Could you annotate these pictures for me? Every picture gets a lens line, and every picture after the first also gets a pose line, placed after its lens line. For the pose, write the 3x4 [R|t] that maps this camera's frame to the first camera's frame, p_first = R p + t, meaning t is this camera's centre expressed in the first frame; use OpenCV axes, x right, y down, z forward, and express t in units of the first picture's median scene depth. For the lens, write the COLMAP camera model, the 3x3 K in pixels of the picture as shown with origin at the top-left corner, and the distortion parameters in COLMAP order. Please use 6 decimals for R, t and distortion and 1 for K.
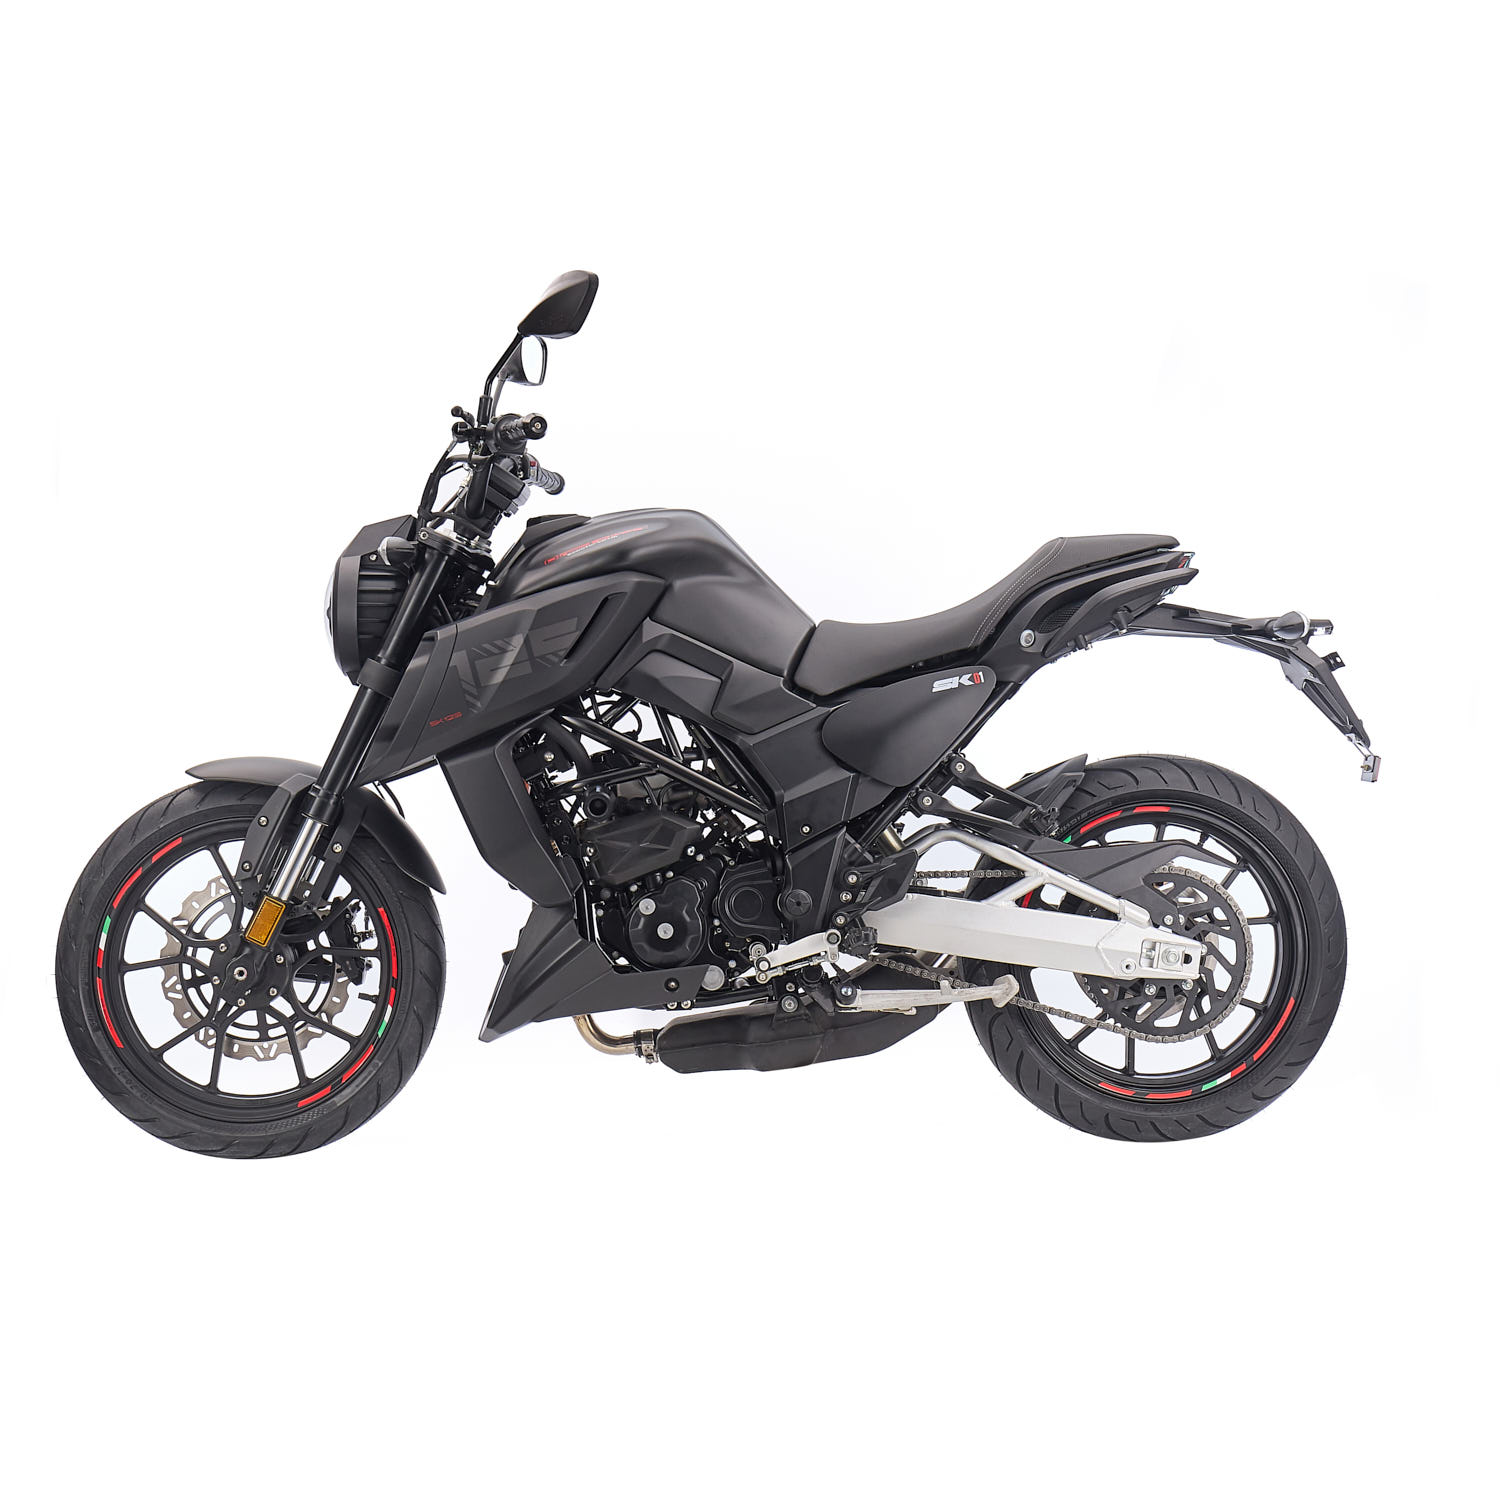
lens RADIAL K [[1734.9, 0, 749.7], [0, 1734.9, 751.5], [0, 0, 1]] dist [0.078860, 0.000000]
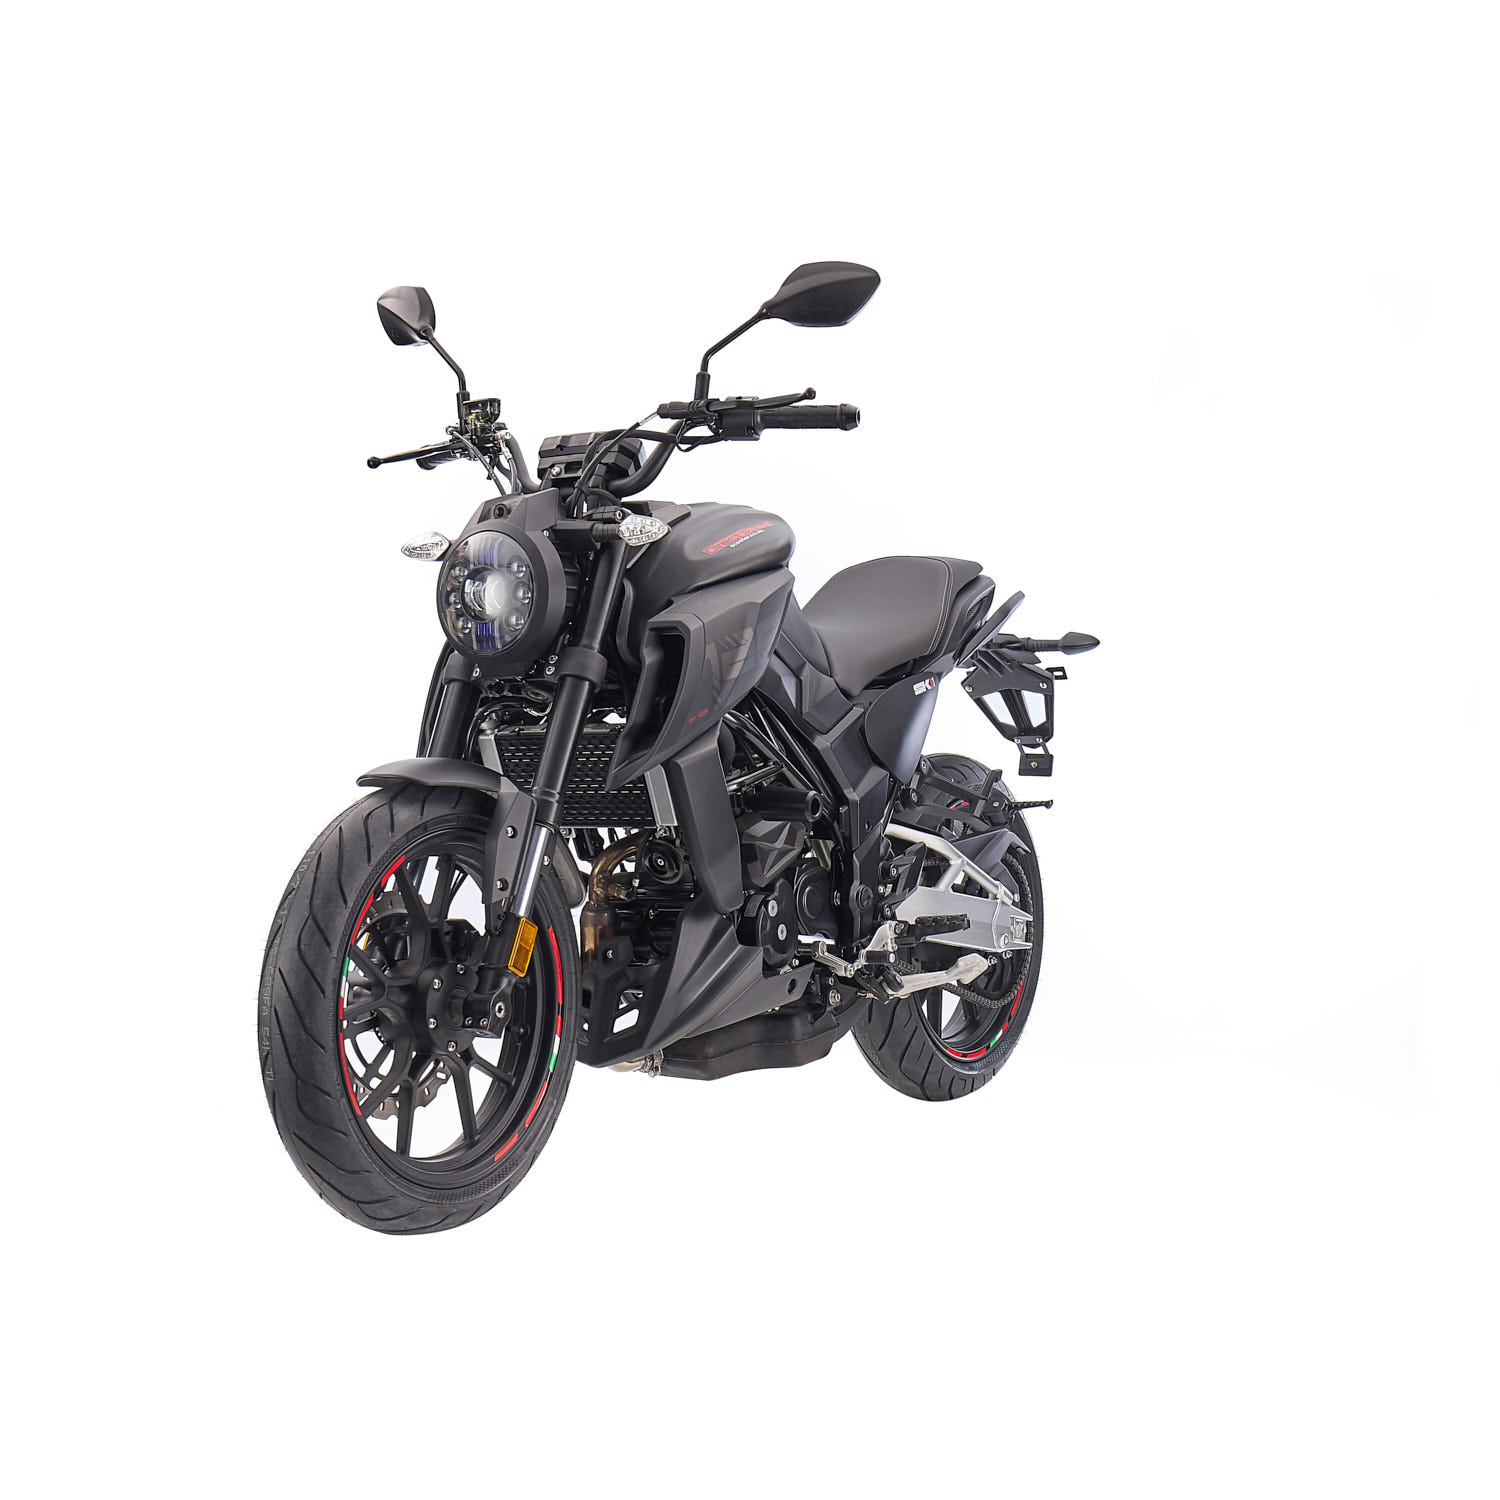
lens RADIAL K [[1734.9, 0, 748.7], [0, 1734.9, 747.6], [0, 0, 1]] dist [0.078860, 0.000000]
pose [[0.776973, -0.001608, 0.629532, -0.727949], [0.008189, 0.999938, -0.007553, 0.005701], [-0.629481, 0.011023, 0.776938, 0.256669]]
